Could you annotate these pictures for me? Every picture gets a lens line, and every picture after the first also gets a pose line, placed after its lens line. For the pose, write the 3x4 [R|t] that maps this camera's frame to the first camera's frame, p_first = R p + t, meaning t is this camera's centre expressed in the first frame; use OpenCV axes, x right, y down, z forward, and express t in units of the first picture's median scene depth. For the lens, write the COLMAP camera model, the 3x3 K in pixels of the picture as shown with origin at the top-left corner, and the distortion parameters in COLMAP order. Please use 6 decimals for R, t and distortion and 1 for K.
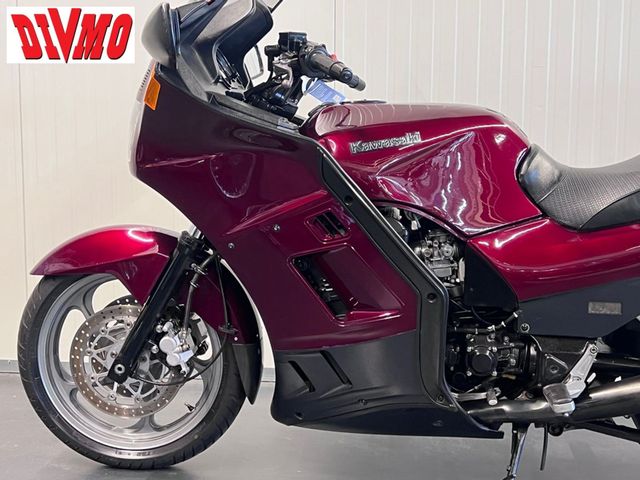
lens RADIAL K [[835.8, 0, 319.0], [0, 835.8, 241.4], [0, 0, 1]] dist [0.081358, 0.000000]
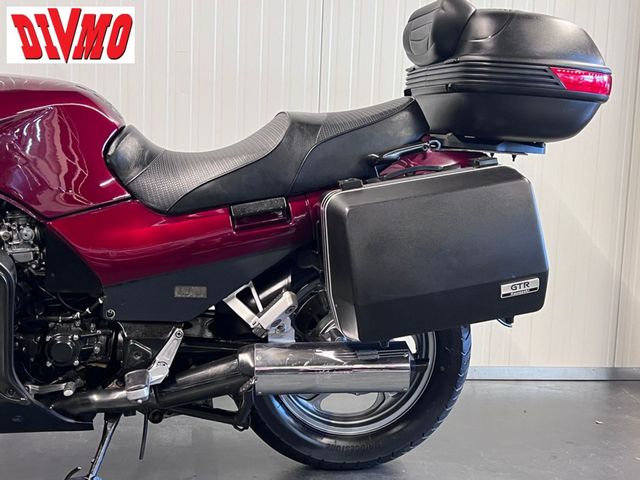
lens RADIAL K [[835.8, 0, 323.5], [0, 835.8, 242.6], [0, 0, 1]] dist [0.081358, 0.000000]
pose [[0.960673, 0.003564, 0.277660, 0.208493], [-0.006621, 0.999927, 0.010073, 0.009210], [-0.277604, -0.011515, 0.960627, 0.005135]]
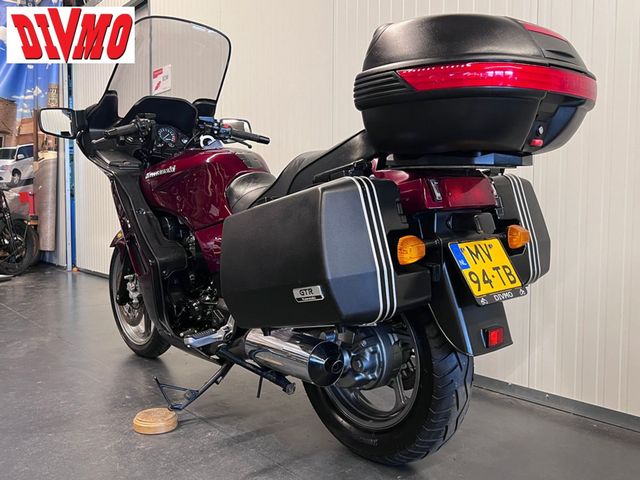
lens RADIAL K [[604.9, 0, 323.0], [0, 604.9, 239.8], [0, 0, 1]] dist [0.014135, 0.000000]
pose [[0.722085, 0.034794, -0.690929, 1.119803], [-0.069500, 0.997330, -0.022410, 0.019885], [0.688304, 0.064201, 0.722576, 0.338601]]
